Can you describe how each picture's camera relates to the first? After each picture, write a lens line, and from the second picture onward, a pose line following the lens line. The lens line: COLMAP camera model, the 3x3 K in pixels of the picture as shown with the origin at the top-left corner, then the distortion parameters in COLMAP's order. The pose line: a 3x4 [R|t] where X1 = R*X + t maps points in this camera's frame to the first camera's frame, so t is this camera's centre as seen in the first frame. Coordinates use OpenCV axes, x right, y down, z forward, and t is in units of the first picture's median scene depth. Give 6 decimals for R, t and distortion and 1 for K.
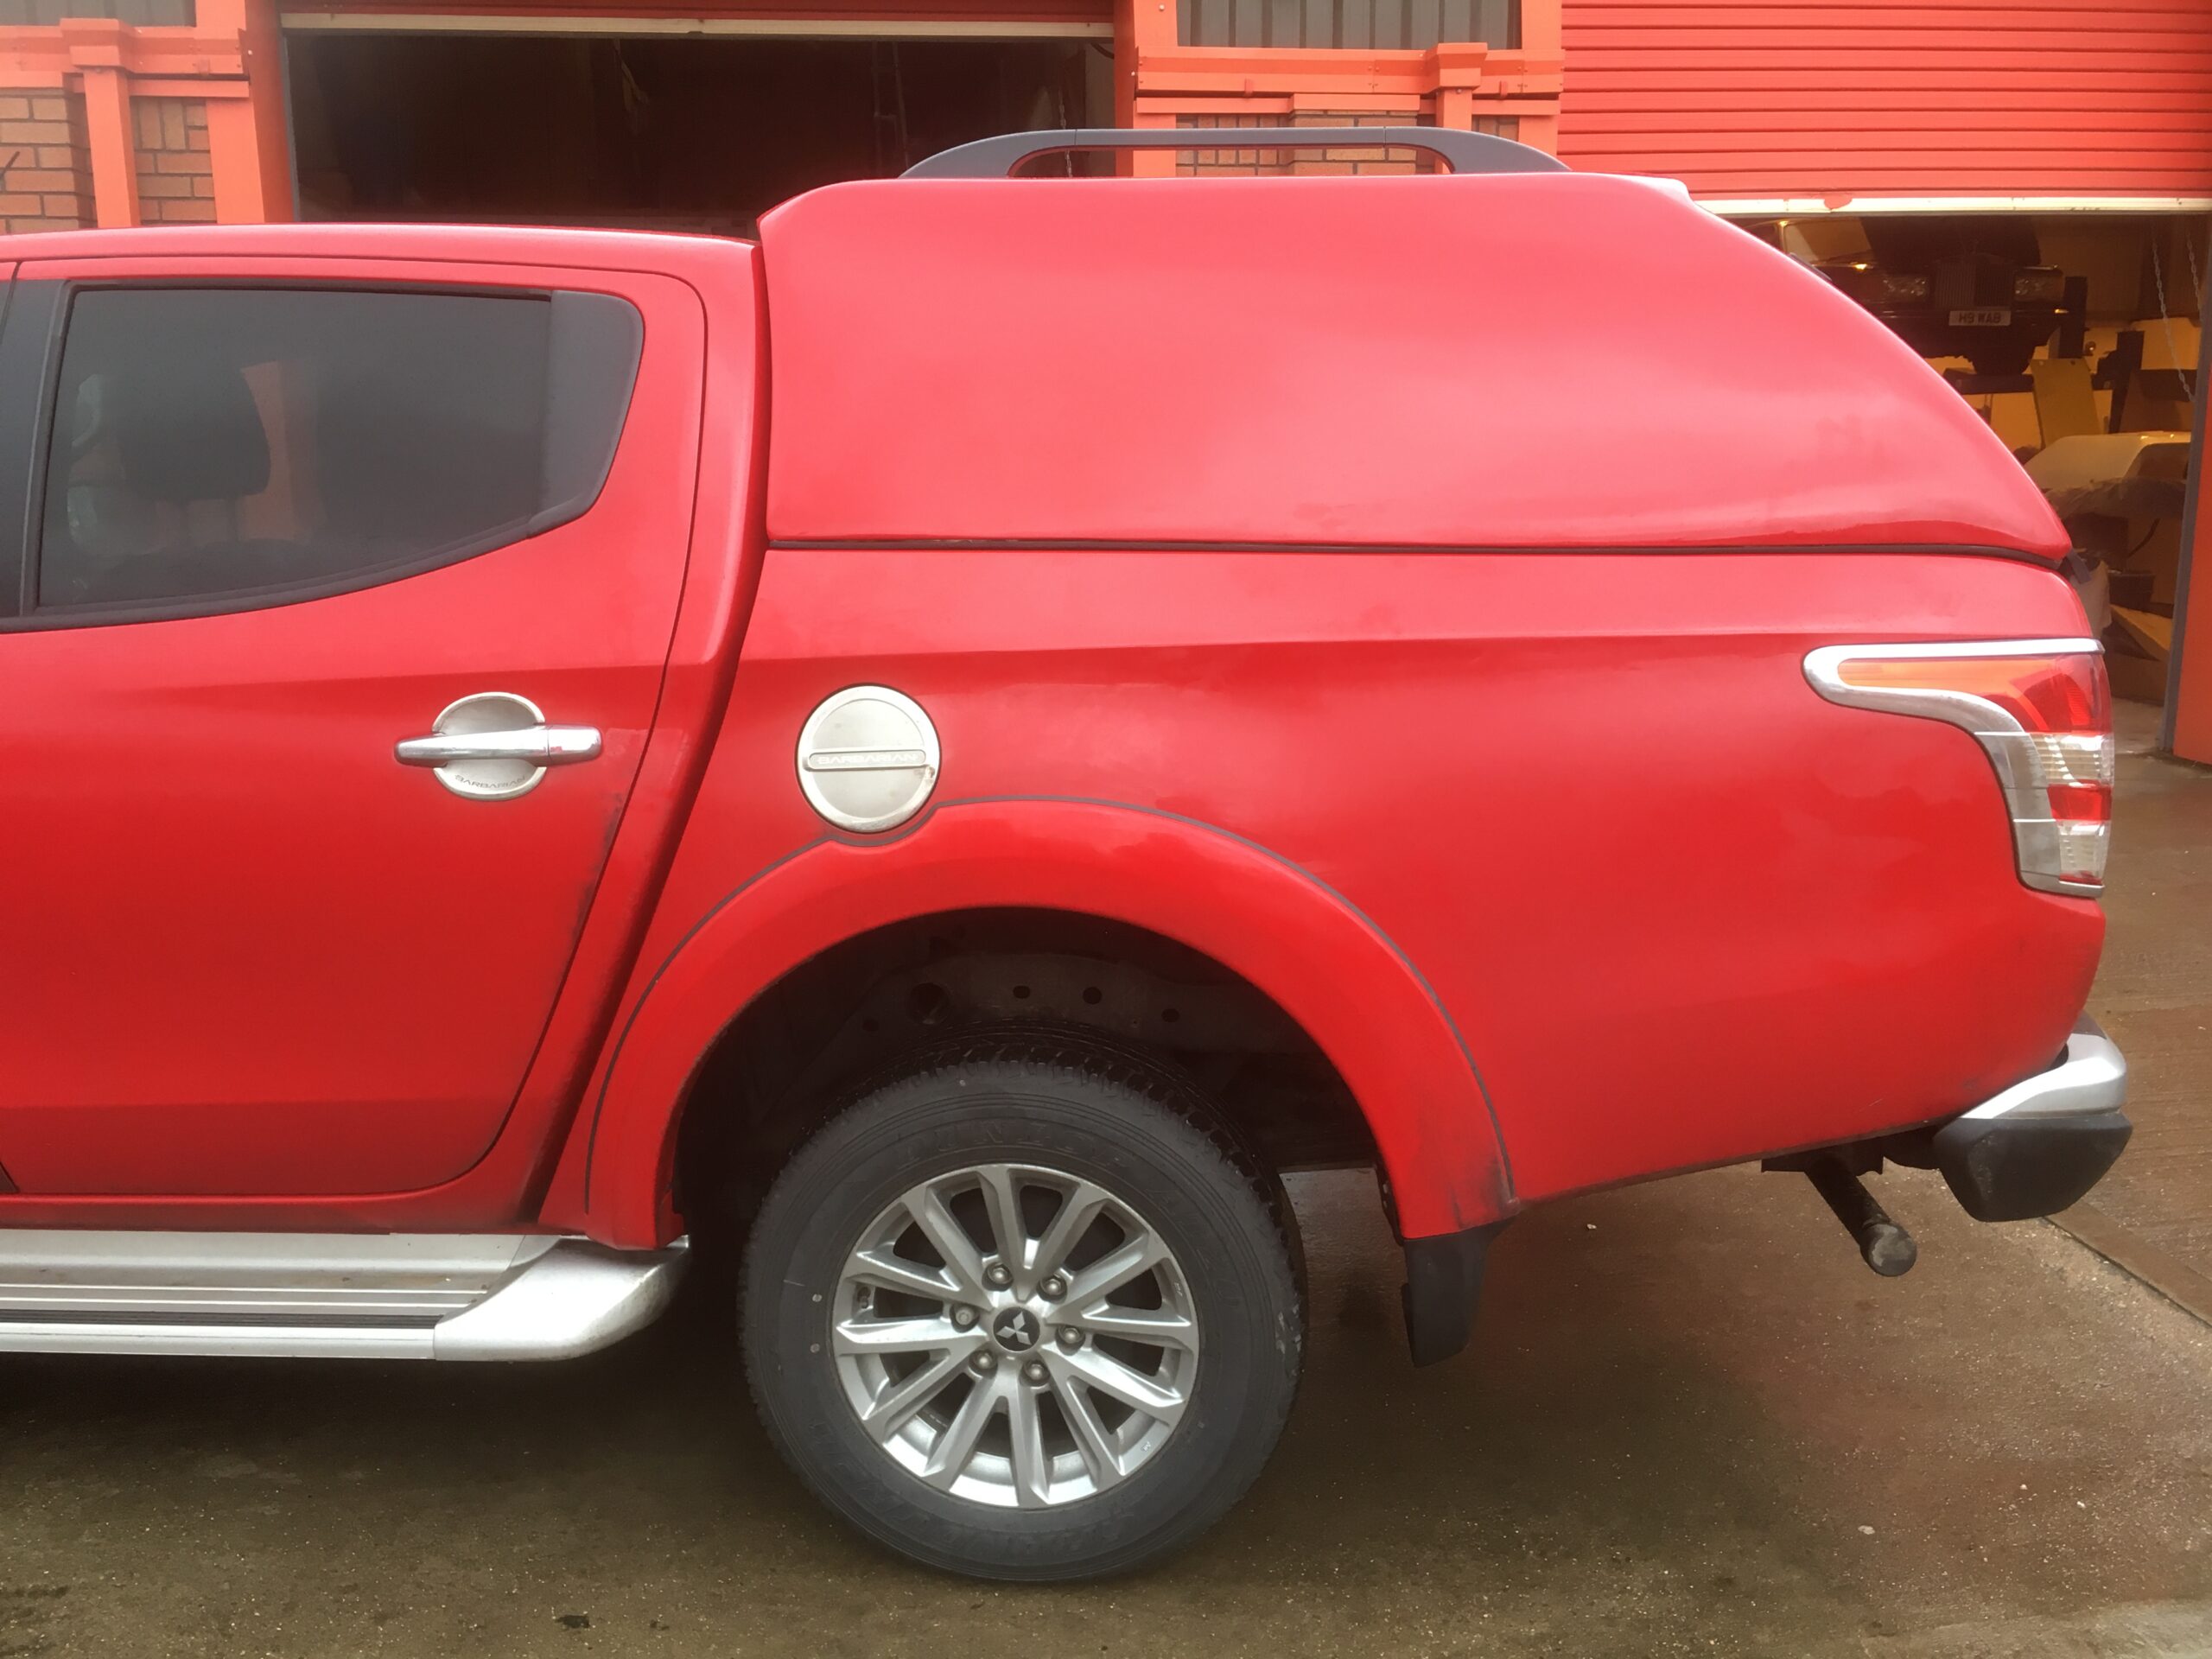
lens RADIAL K [[1881.7, 0, 1106.0], [0, 1881.7, 829.5], [0, 0, 1]] dist [0.091034, -0.125917]
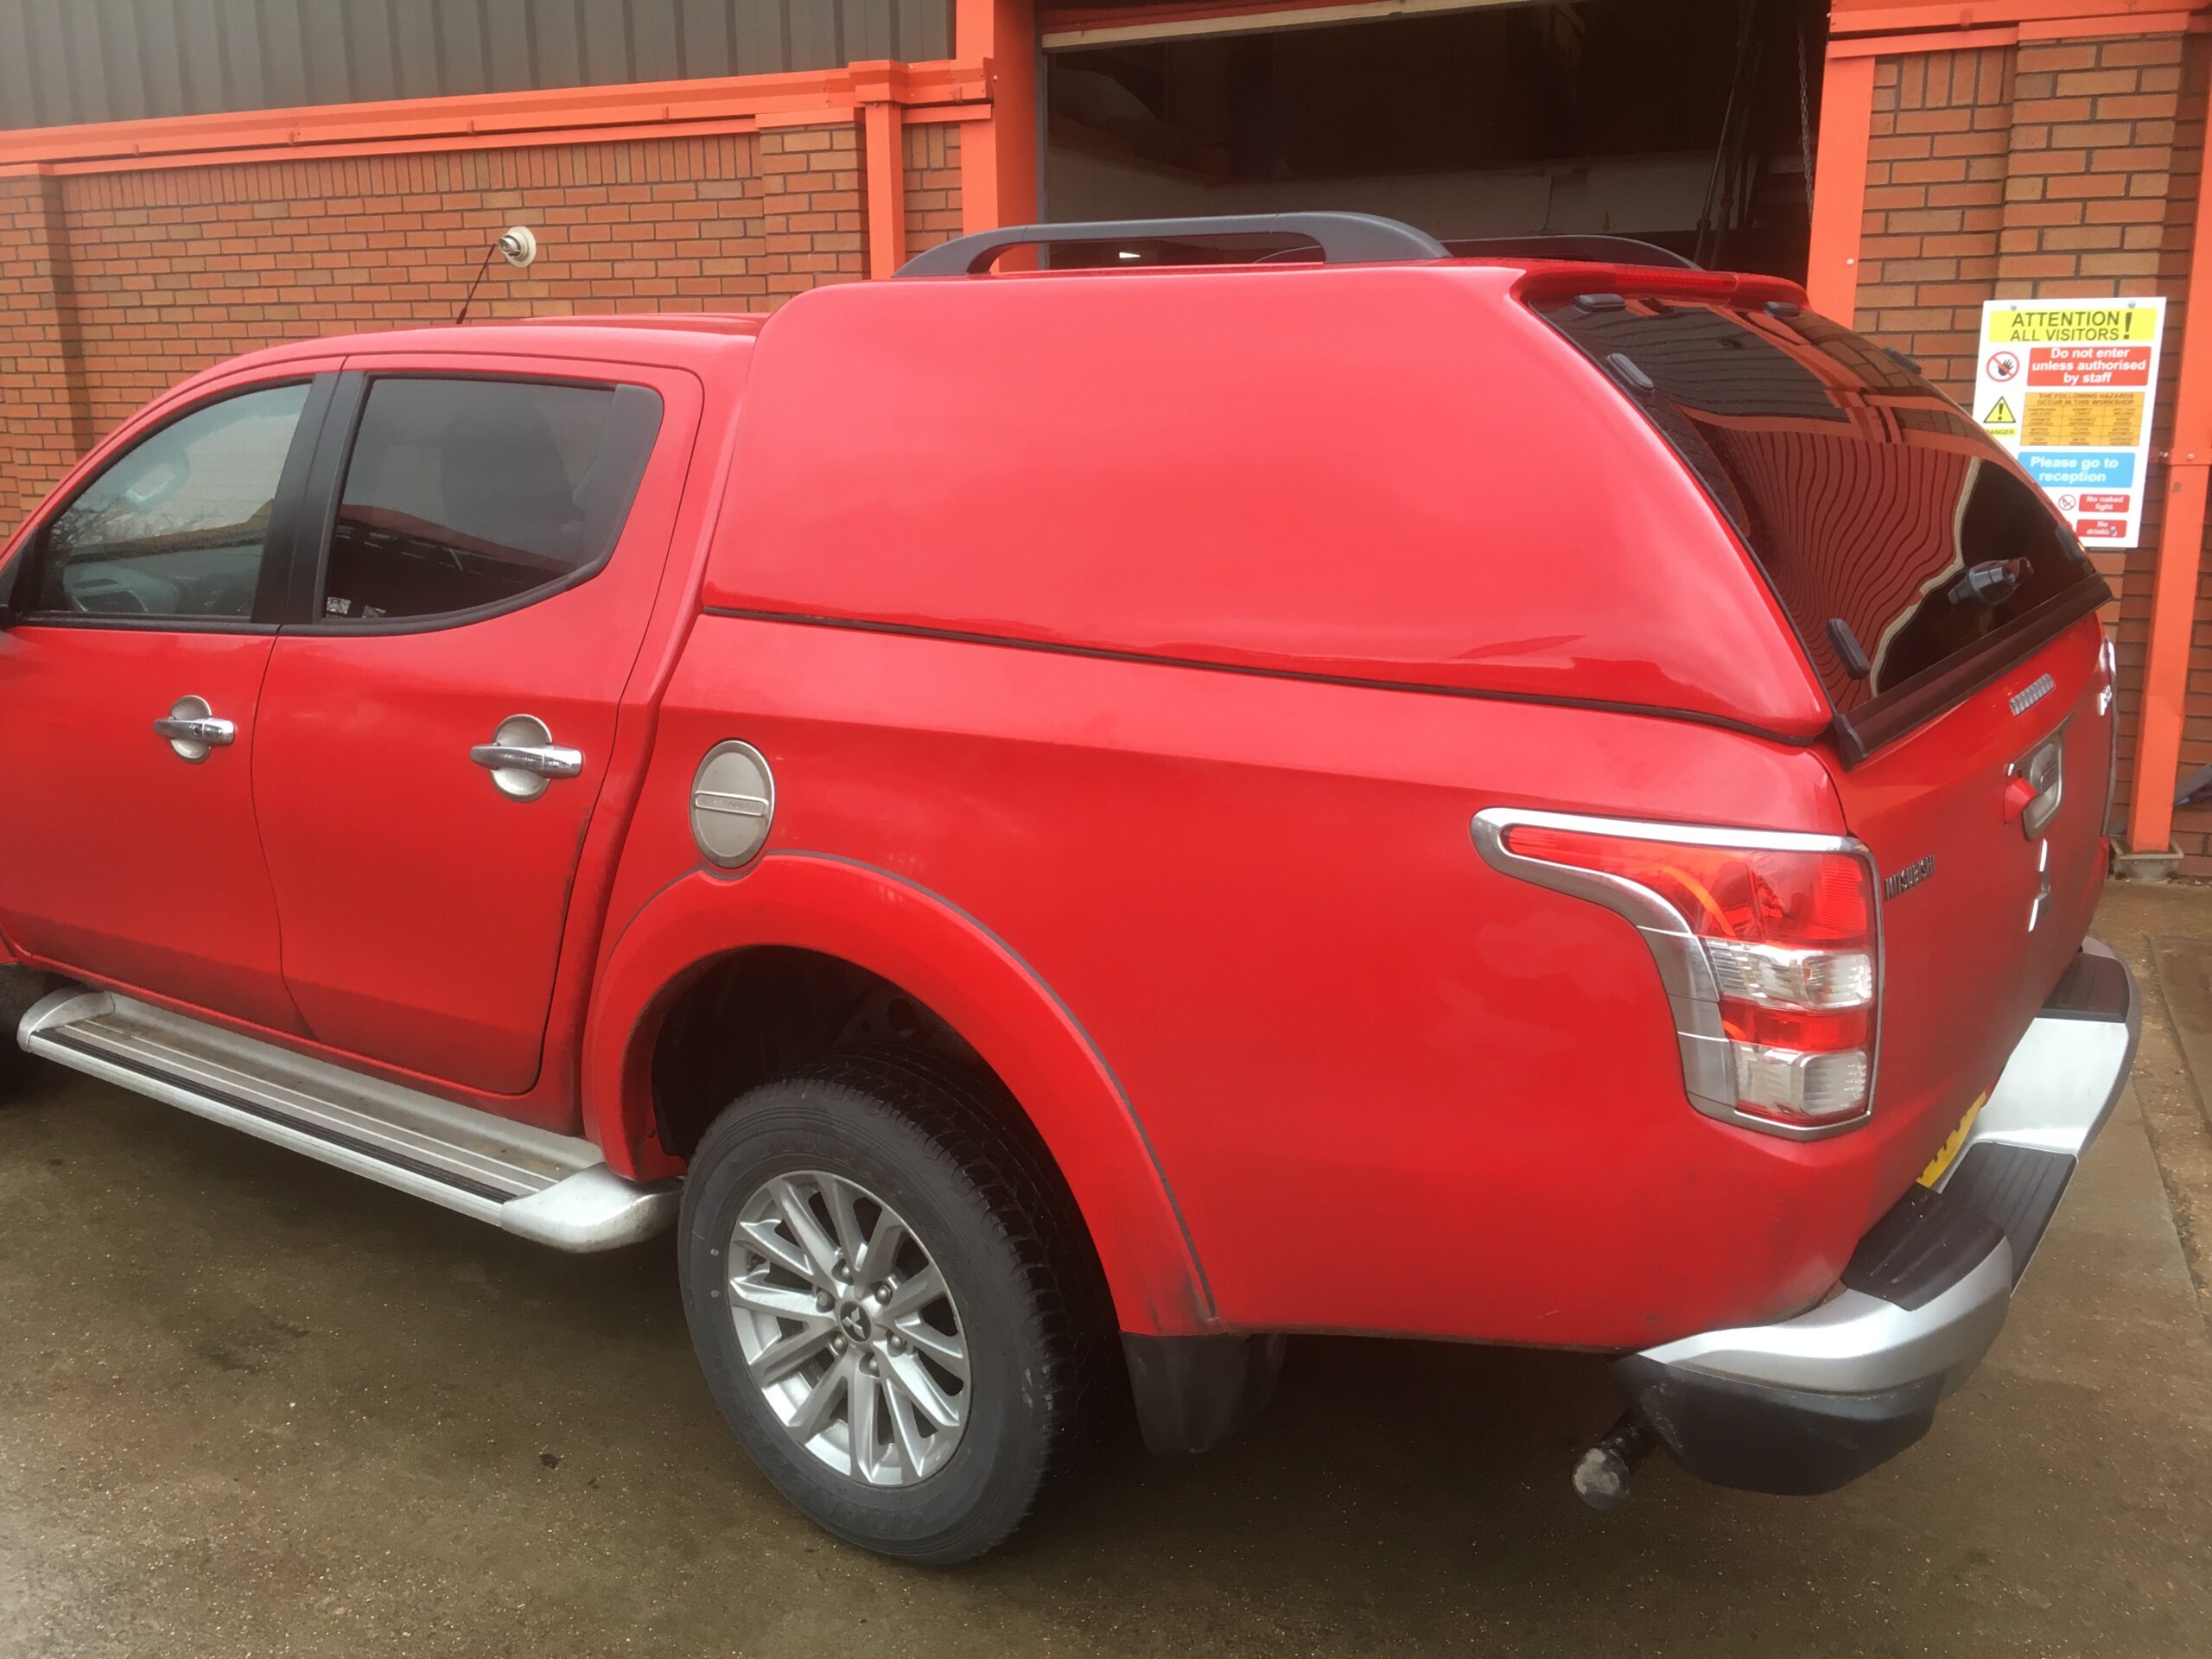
lens RADIAL K [[1881.7, 0, 1106.0], [0, 1881.7, 829.5], [0, 0, 1]] dist [0.091034, -0.125917]
pose [[0.857302, 0.122995, -0.499906, 0.600451], [-0.101566, 0.992364, 0.069980, -0.116370], [0.504696, -0.009221, 0.863248, 0.113513]]
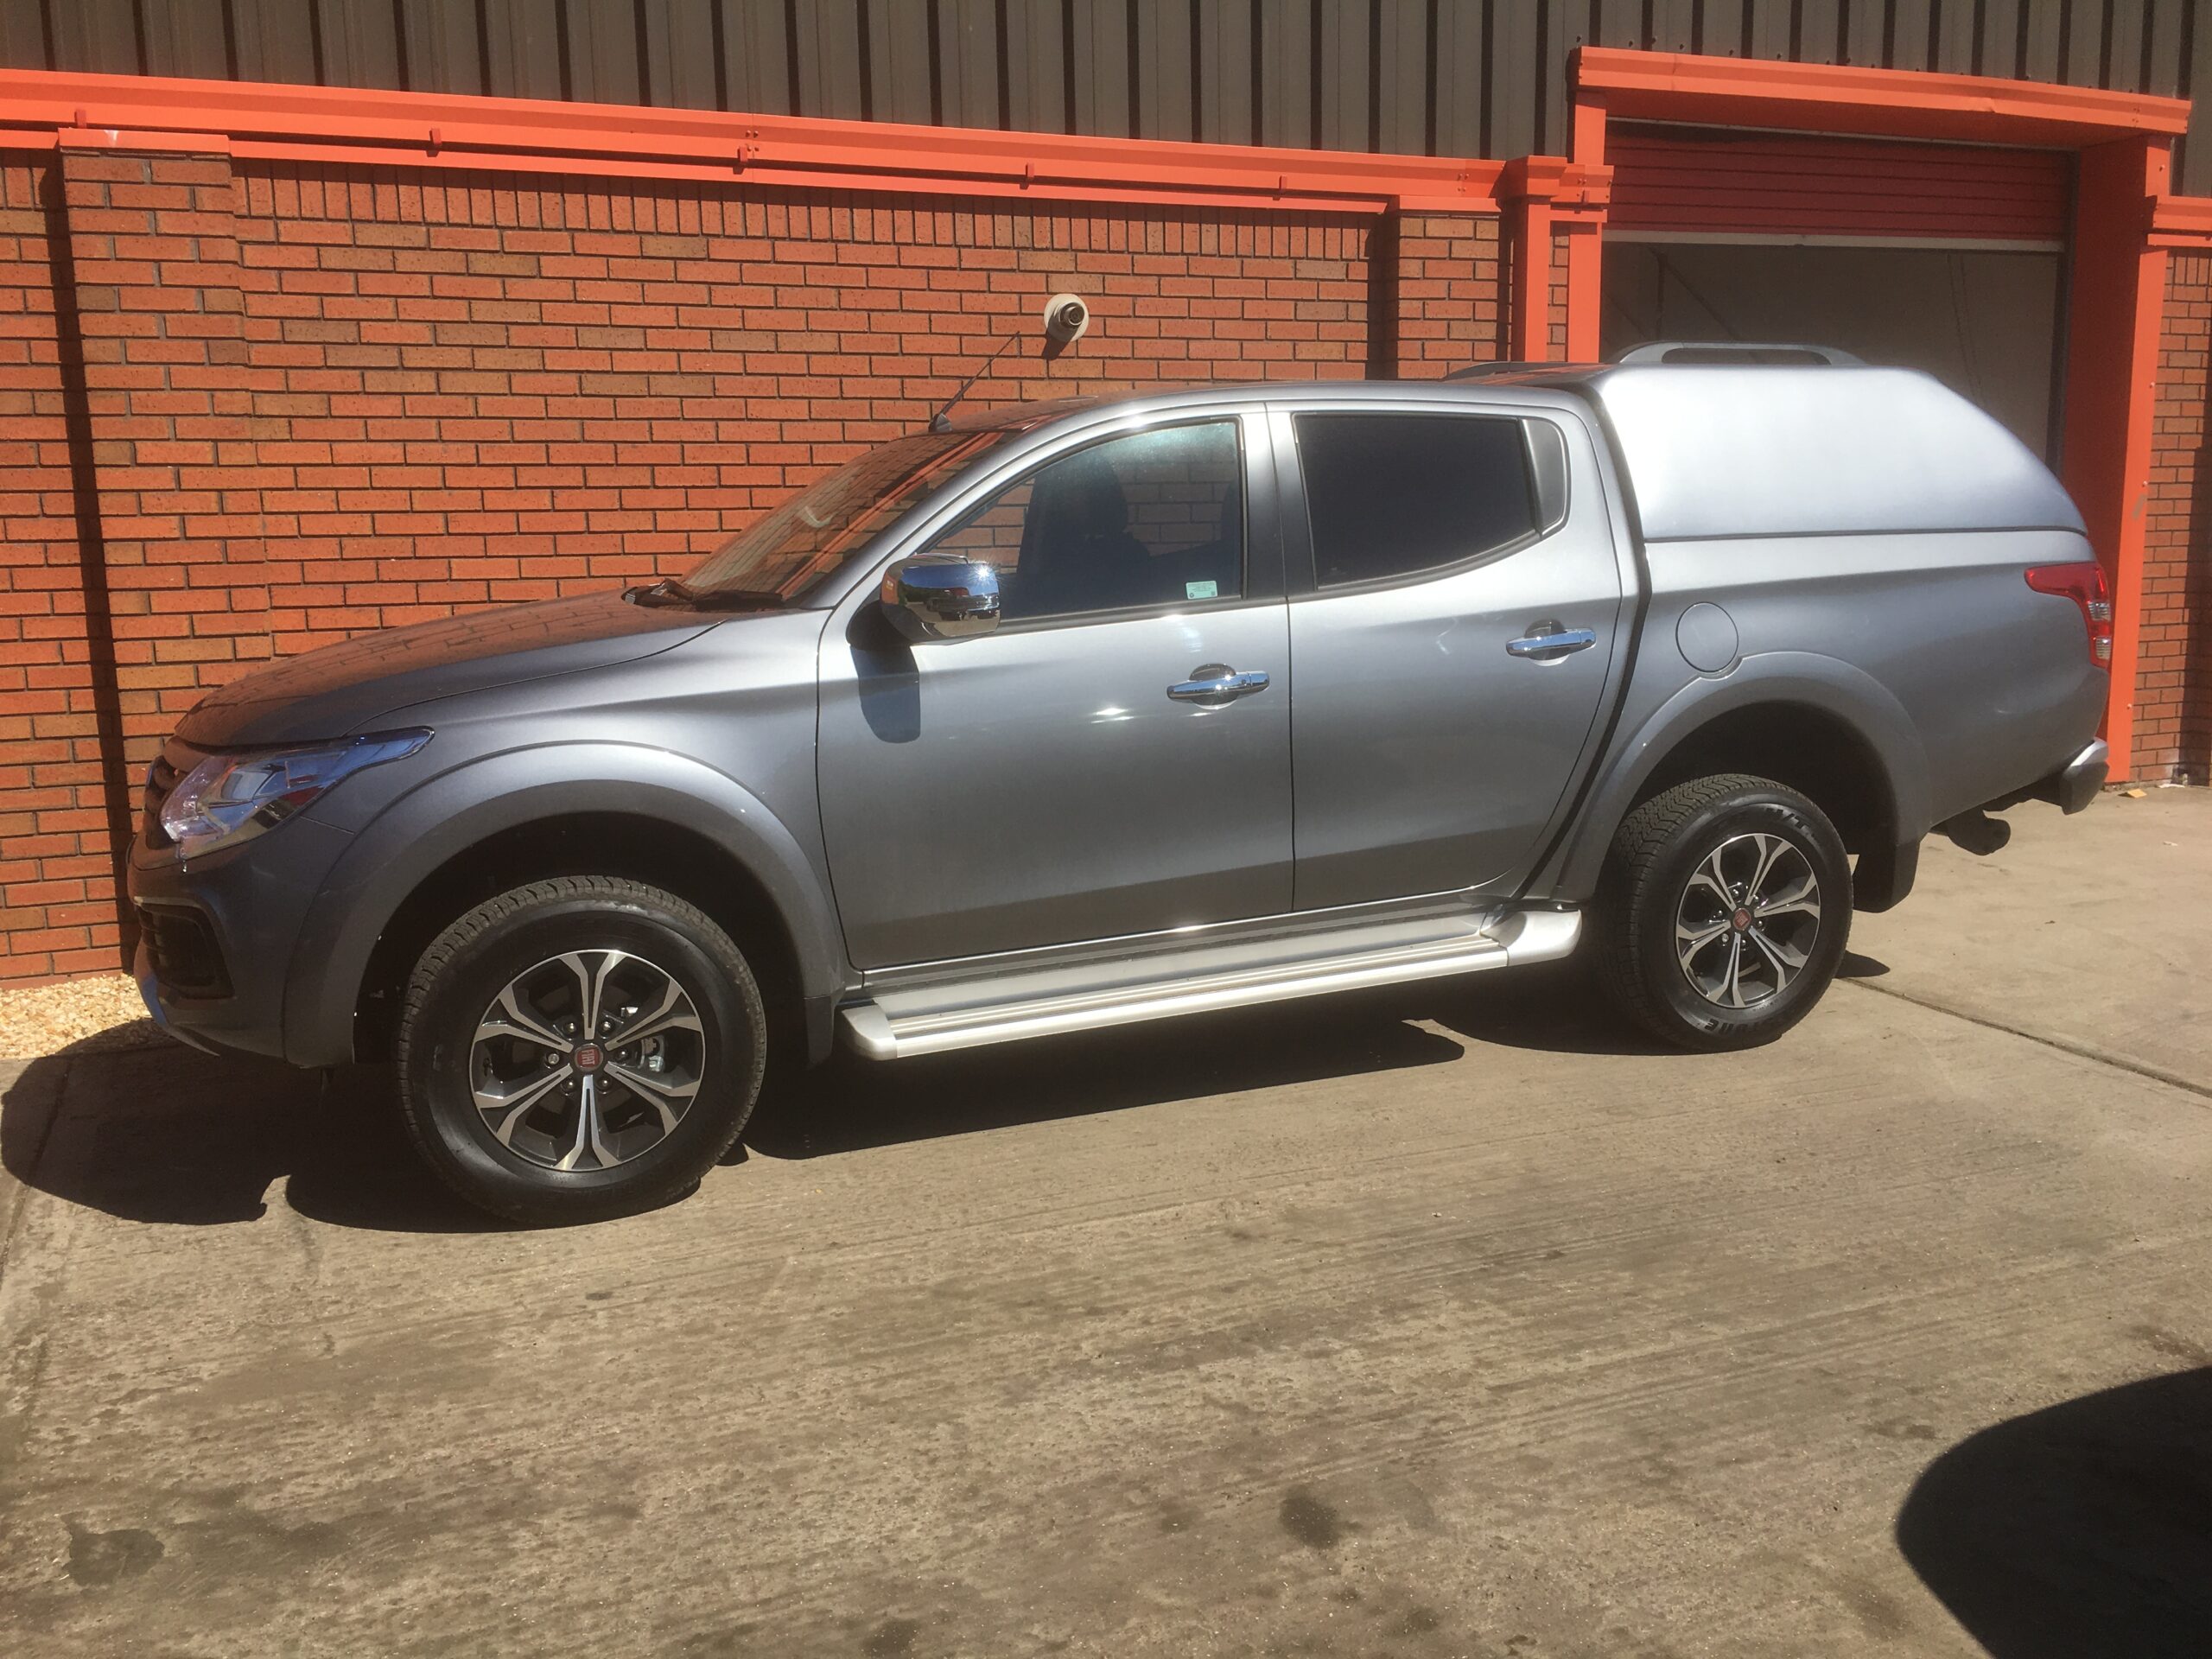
lens RADIAL K [[1881.7, 0, 1106.0], [0, 1881.7, 829.5], [0, 0, 1]] dist [0.091034, -0.125917]
pose [[0.971982, -0.042920, 0.231104, -2.686191], [0.044584, 0.999004, -0.001980, -0.028482], [-0.230789, 0.012228, 0.972927, -0.235828]]
